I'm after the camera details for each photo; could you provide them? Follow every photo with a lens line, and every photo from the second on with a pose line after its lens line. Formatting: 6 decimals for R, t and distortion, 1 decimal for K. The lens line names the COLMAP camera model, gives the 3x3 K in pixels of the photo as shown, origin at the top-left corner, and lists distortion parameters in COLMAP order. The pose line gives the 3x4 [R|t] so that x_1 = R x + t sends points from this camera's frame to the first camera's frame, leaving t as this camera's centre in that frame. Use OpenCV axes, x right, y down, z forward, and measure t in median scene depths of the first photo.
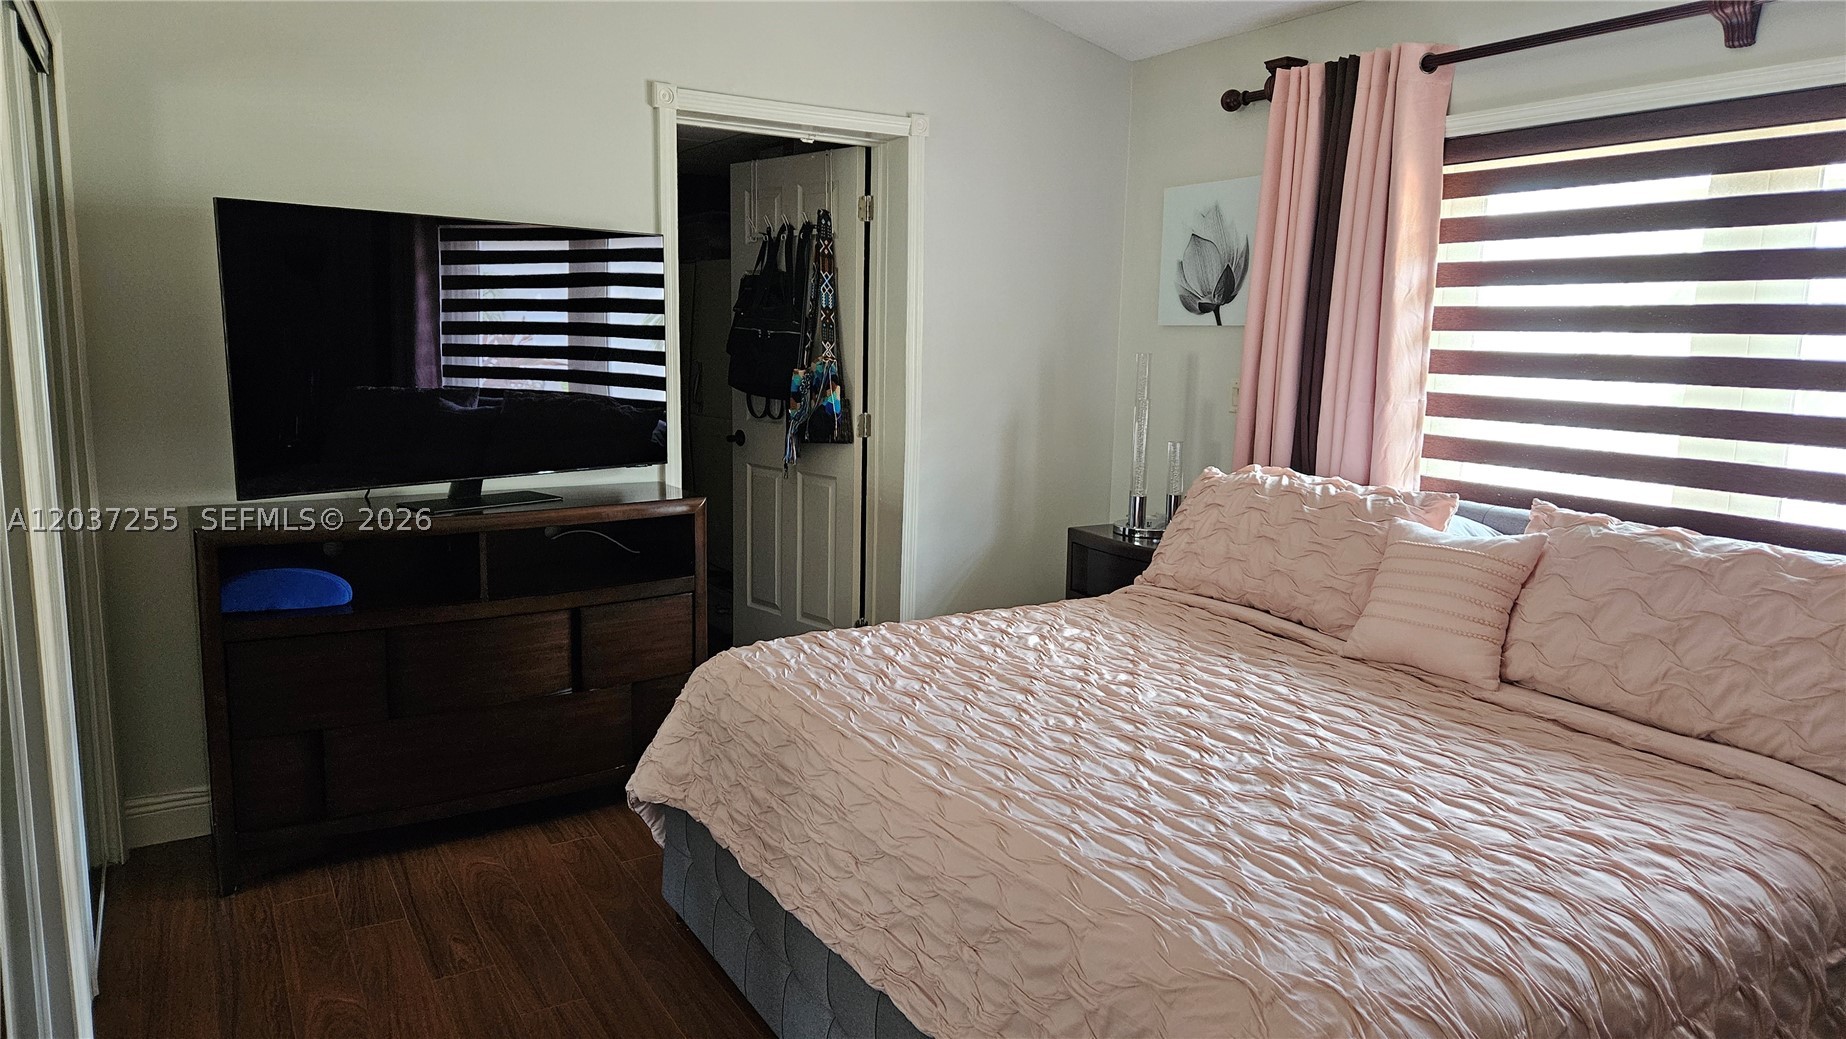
lens RADIAL K [[1271.3, 0, 917.3], [0, 1271.3, 529.5], [0, 0, 1]] dist [0.080427, -0.068085]
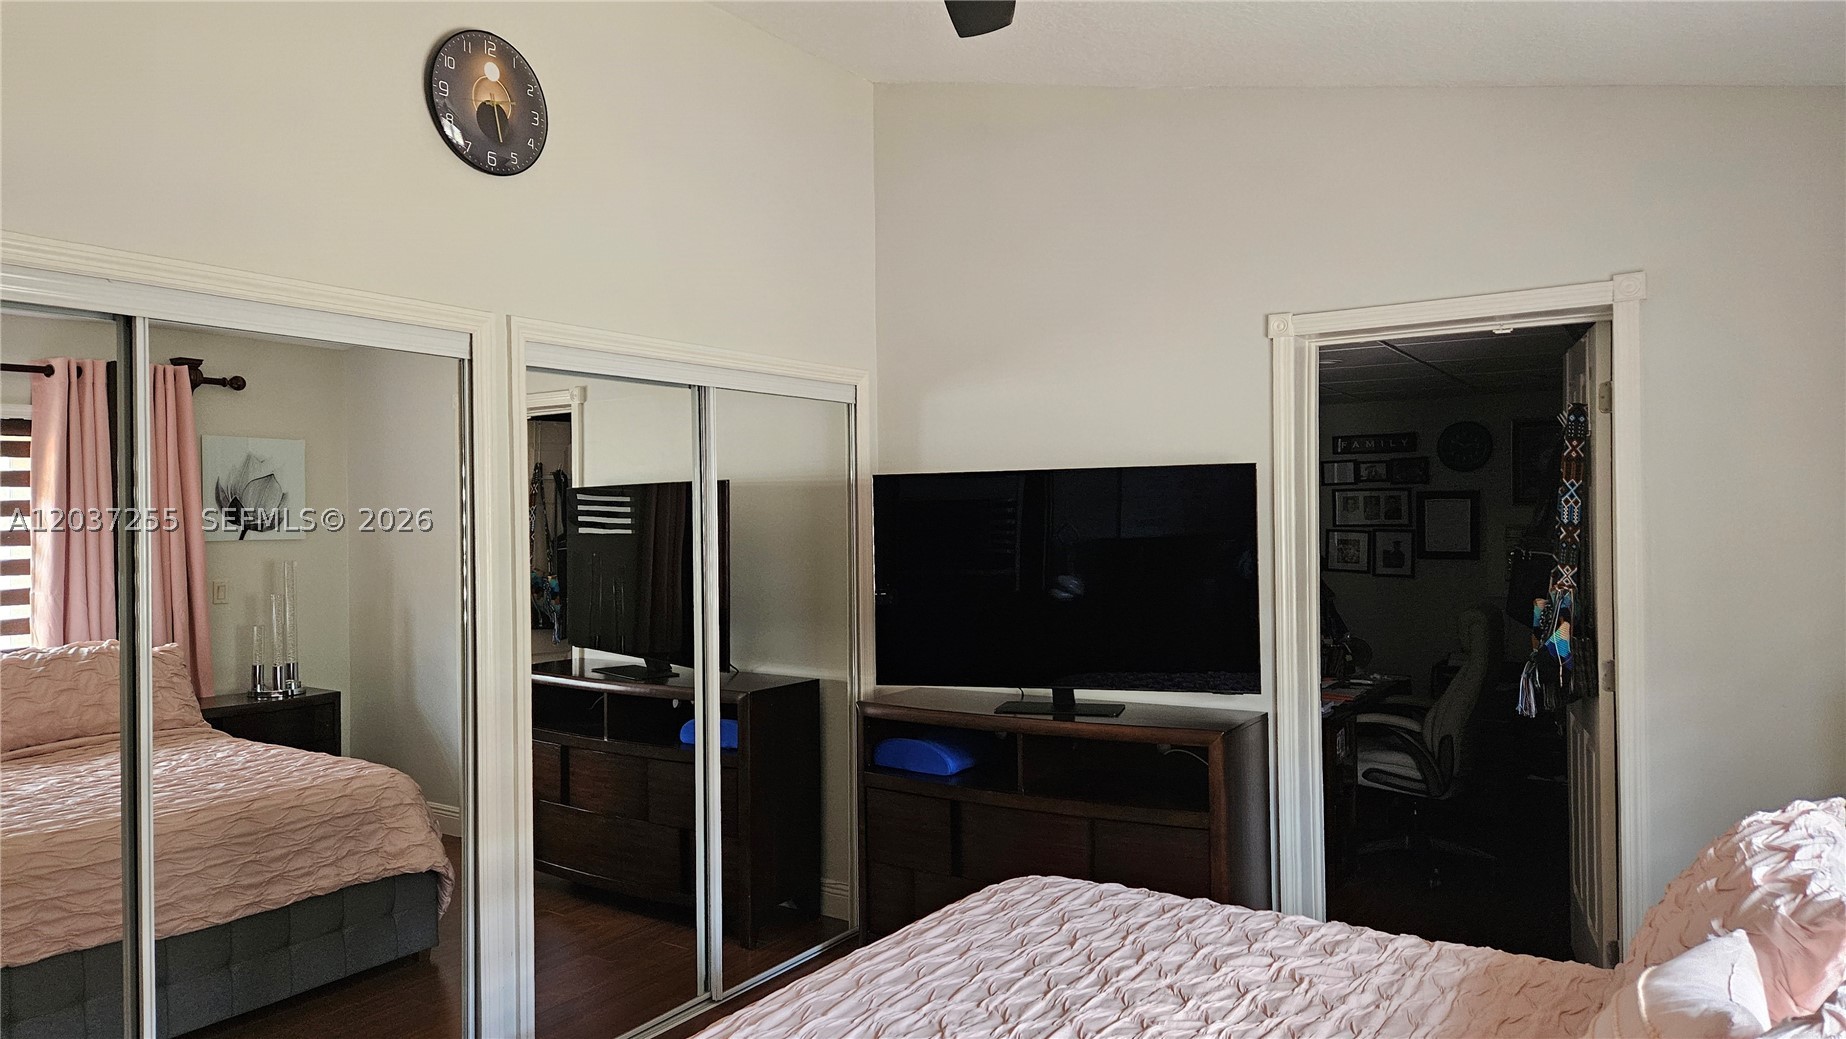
lens RADIAL K [[1271.3, 0, 917.3], [0, 1271.3, 529.5], [0, 0, 1]] dist [0.080427, -0.068085]
pose [[0.395009, -0.014961, -0.918556, 0.851091], [-0.120190, 0.990432, -0.067817, -0.112420], [0.910781, 0.137190, 0.389431, 0.534630]]
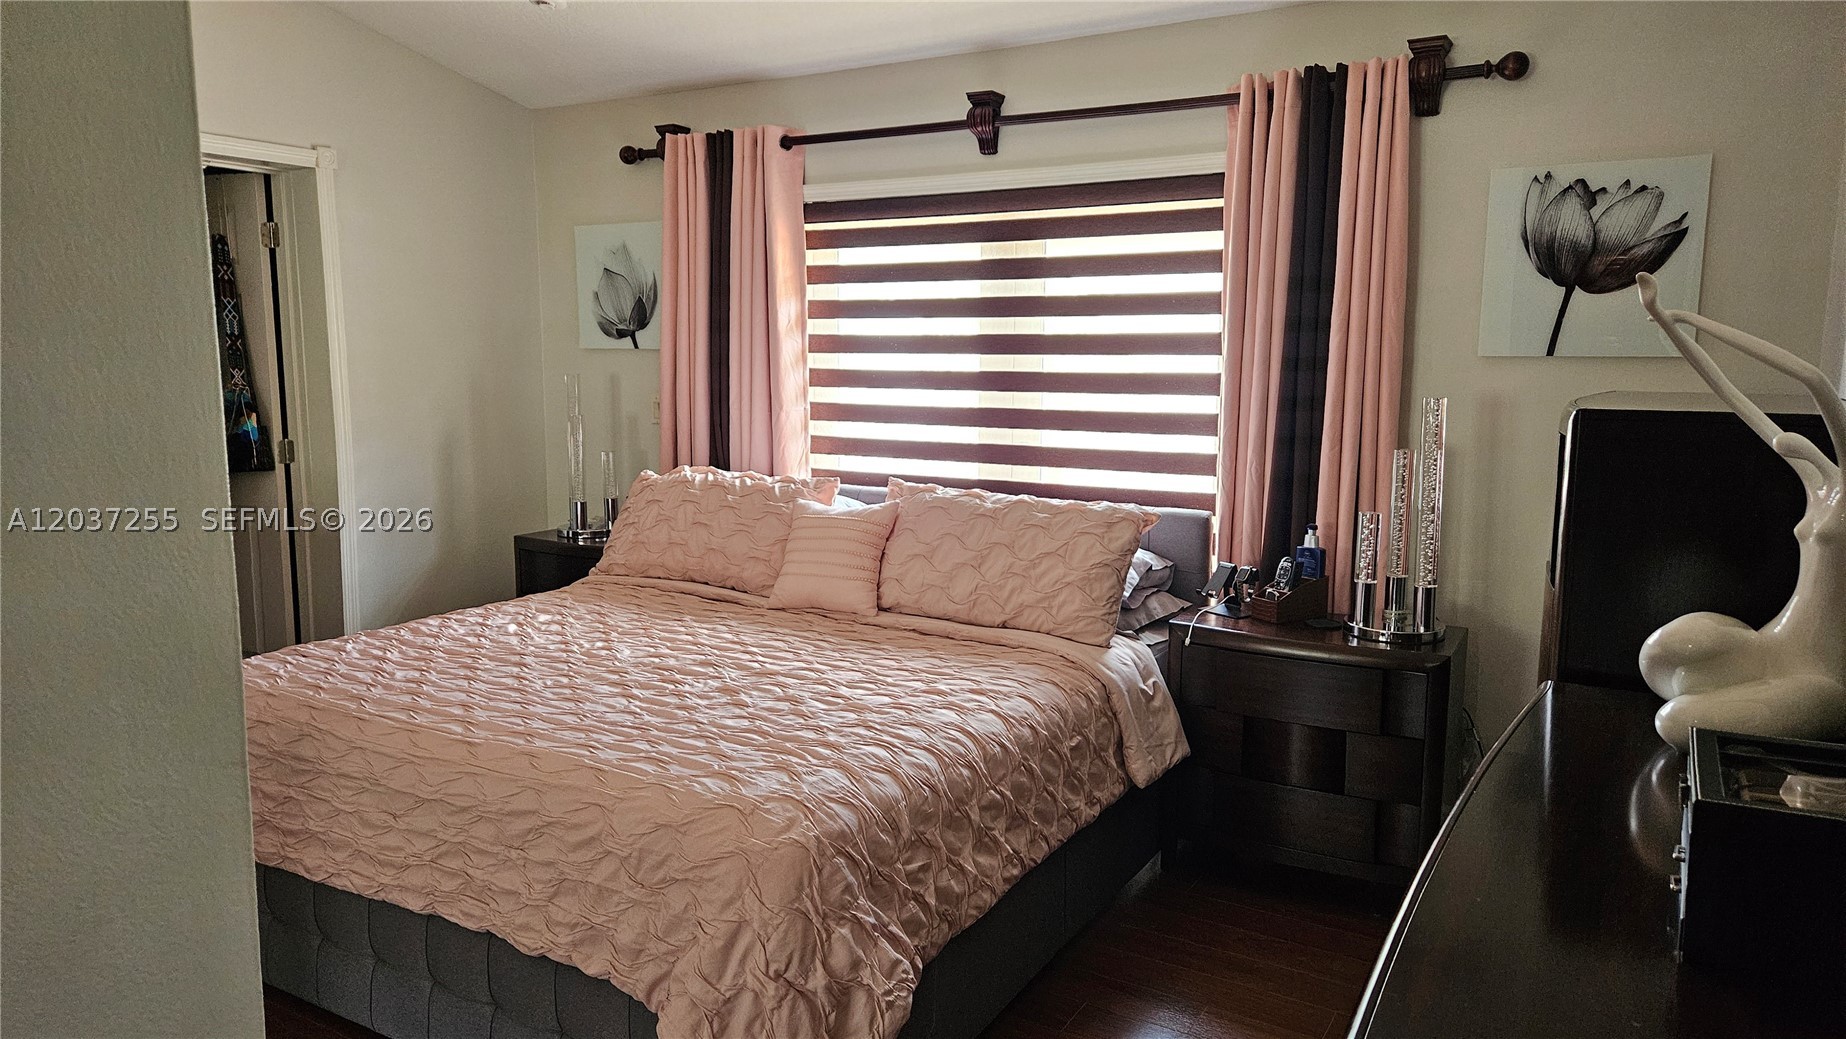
lens RADIAL K [[1271.3, 0, 917.3], [0, 1271.3, 529.5], [0, 0, 1]] dist [0.080427, -0.068085]
pose [[0.893760, -0.079581, 0.441430, -0.086314], [0.084781, 0.996368, 0.007970, 0.020980], [-0.440461, 0.030302, 0.897260, -0.200431]]
